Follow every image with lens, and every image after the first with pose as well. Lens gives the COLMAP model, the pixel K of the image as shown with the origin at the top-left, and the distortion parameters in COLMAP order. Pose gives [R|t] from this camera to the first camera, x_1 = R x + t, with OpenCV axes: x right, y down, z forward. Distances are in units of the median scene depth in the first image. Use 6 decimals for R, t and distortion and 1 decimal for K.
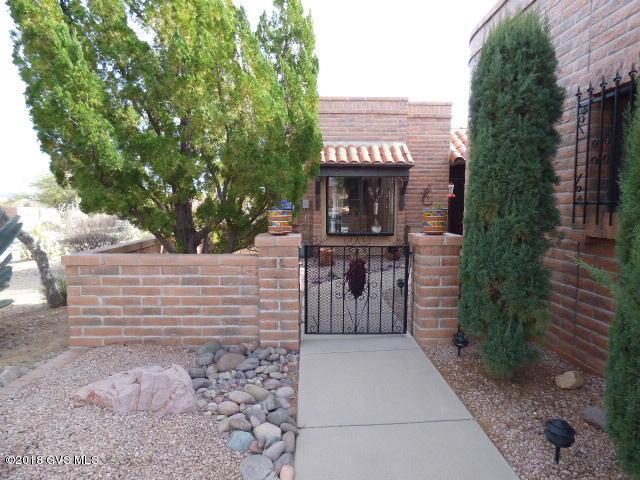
lens RADIAL K [[390.3, 0, 319.3], [0, 390.3, 240.0], [0, 0, 1]] dist [-0.008744, -0.004019]
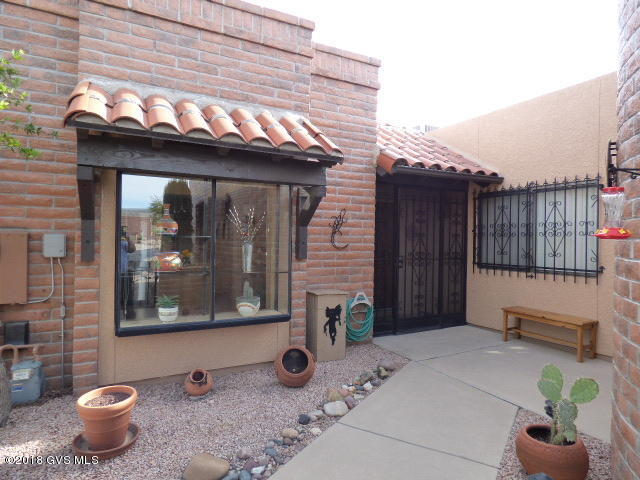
lens RADIAL K [[390.3, 0, 320.4], [0, 390.3, 241.4], [0, 0, 1]] dist [-0.008744, -0.004019]
pose [[0.896985, 0.010884, 0.441928, 0.029554], [0.024560, 0.996926, -0.074402, -0.064287], [-0.441379, 0.077591, 0.893960, 0.582858]]
